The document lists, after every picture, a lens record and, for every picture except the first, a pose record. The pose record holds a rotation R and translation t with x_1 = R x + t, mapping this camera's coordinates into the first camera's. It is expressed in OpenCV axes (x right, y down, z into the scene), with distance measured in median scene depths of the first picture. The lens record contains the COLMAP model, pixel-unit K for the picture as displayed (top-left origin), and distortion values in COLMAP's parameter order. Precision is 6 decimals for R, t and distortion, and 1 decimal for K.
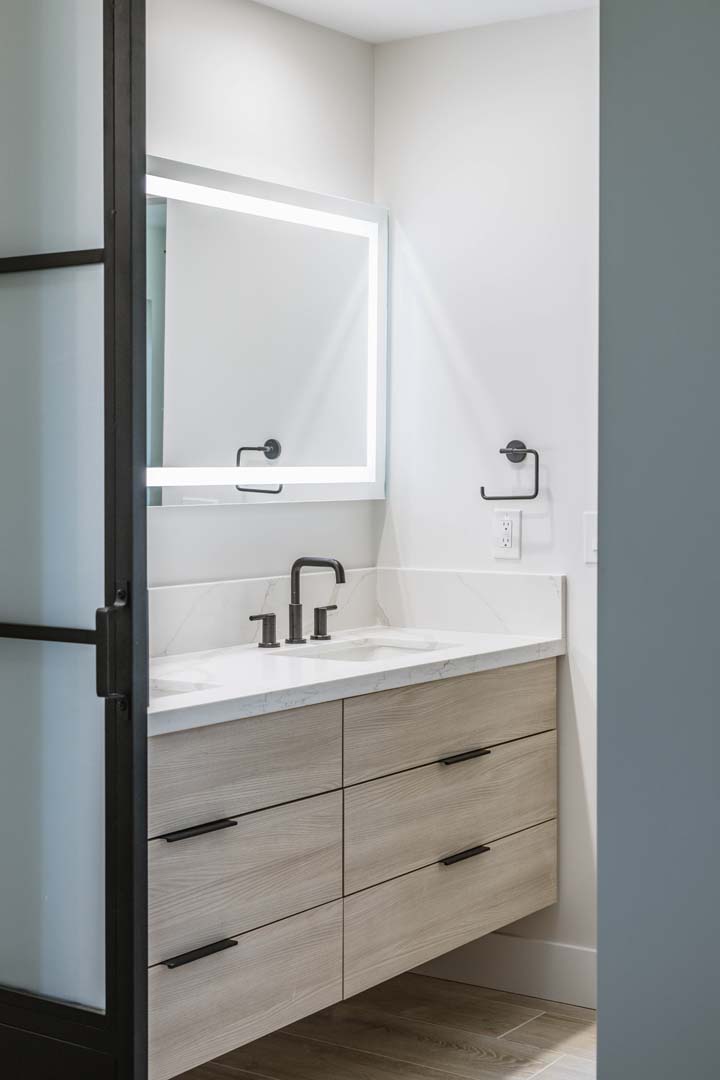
lens RADIAL K [[1669.0, 0, 360.0], [0, 1669.0, 540.0], [0, 0, 1]] dist [0.009454, -0.041086]
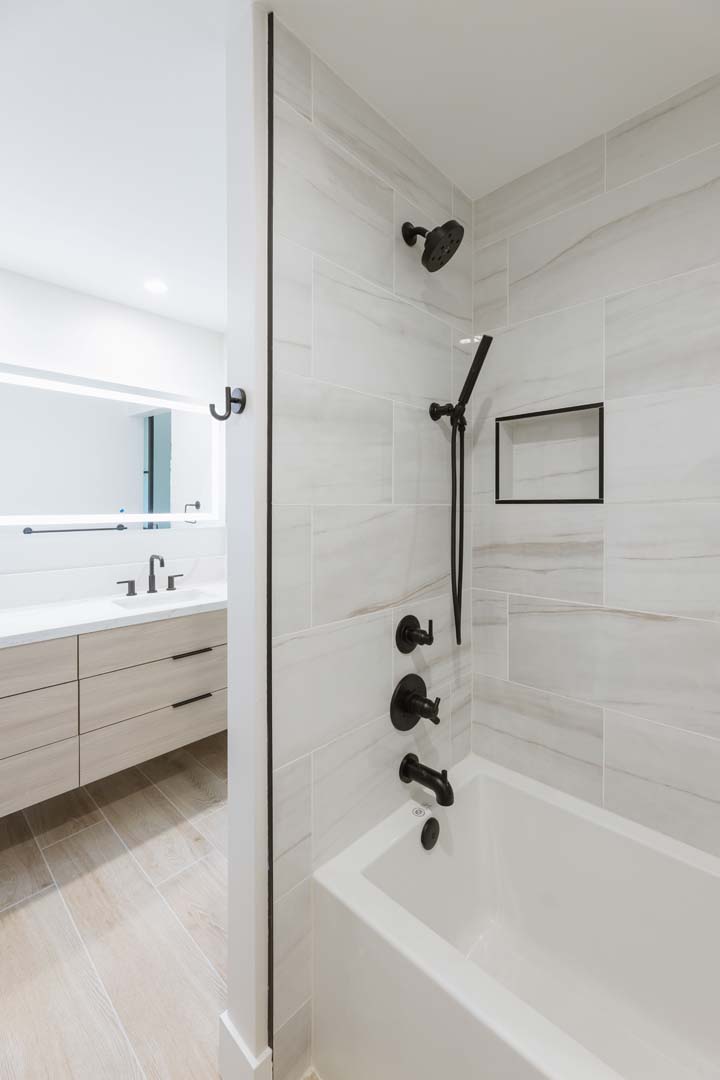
lens RADIAL K [[449.7, 0, 360.0], [0, 449.7, 540.0], [0, 0, 1]] dist [-0.000234, 0.000012]
pose [[0.987349, 0.008734, -0.158324, 0.355919], [-0.004764, 0.999665, 0.025434, -0.027432], [0.158493, -0.024358, 0.987060, 0.478393]]
